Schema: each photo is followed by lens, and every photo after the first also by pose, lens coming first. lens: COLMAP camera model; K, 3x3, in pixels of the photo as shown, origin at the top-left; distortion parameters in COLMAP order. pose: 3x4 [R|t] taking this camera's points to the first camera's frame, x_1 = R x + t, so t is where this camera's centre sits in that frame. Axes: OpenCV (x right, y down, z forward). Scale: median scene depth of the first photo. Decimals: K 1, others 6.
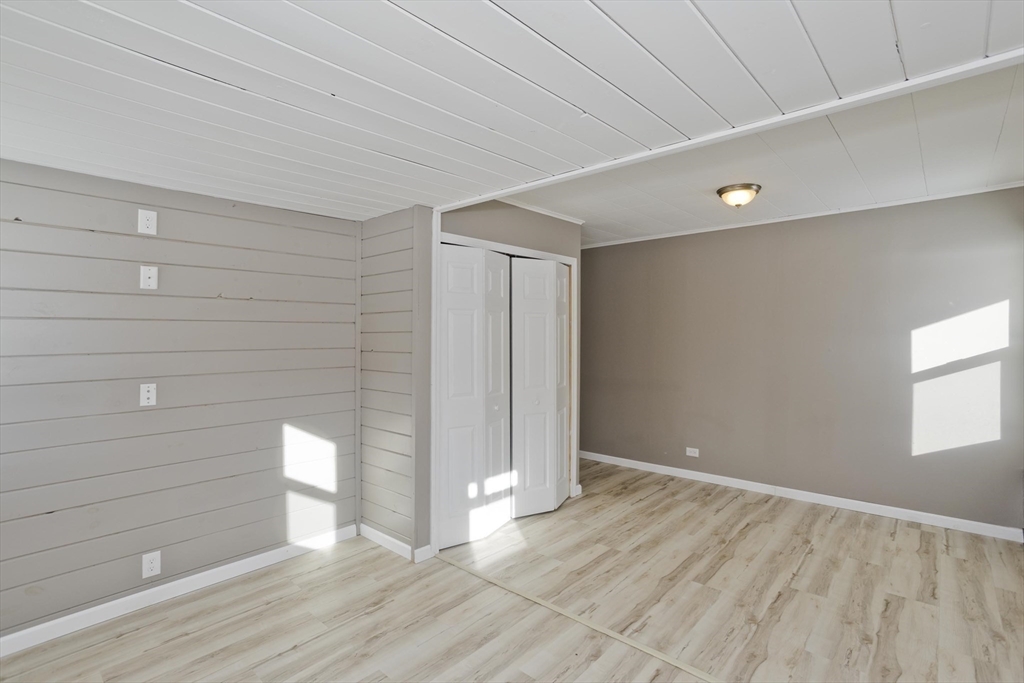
lens RADIAL K [[496.7, 0, 517.0], [0, 496.7, 342.4], [0, 0, 1]] dist [-0.020446, 0.008654]
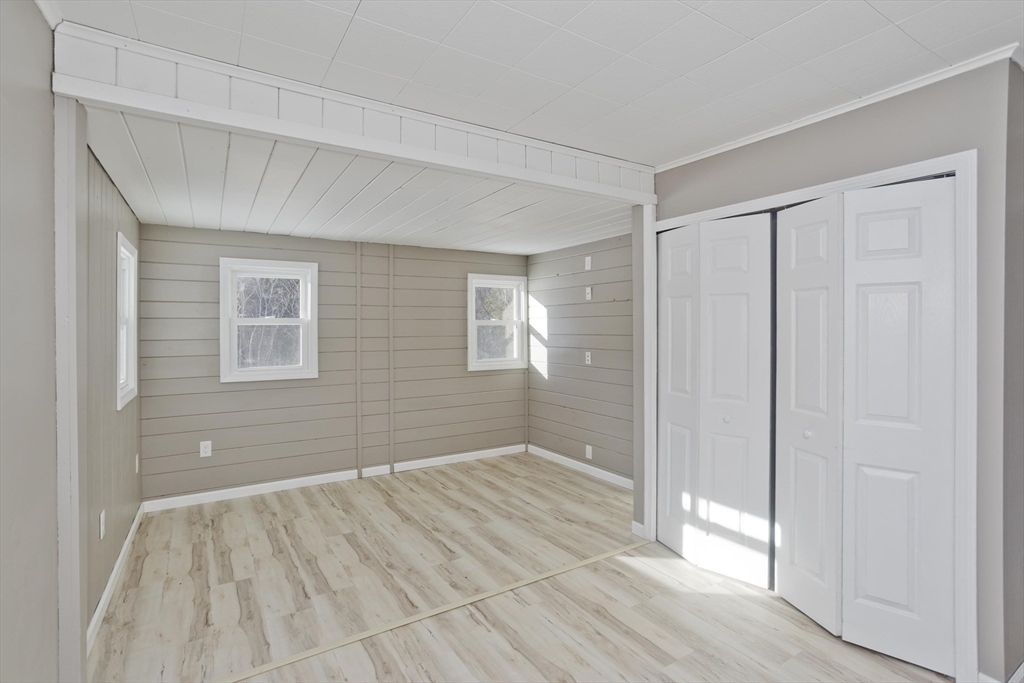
lens RADIAL K [[496.7, 0, 512.4], [0, 496.7, 325.3], [0, 0, 1]] dist [-0.020446, 0.008654]
pose [[-0.275280, 0.001403, -0.961363, 1.088183], [-0.006578, 0.999973, 0.003343, -0.018689], [0.961342, 0.007244, -0.275263, 1.228250]]
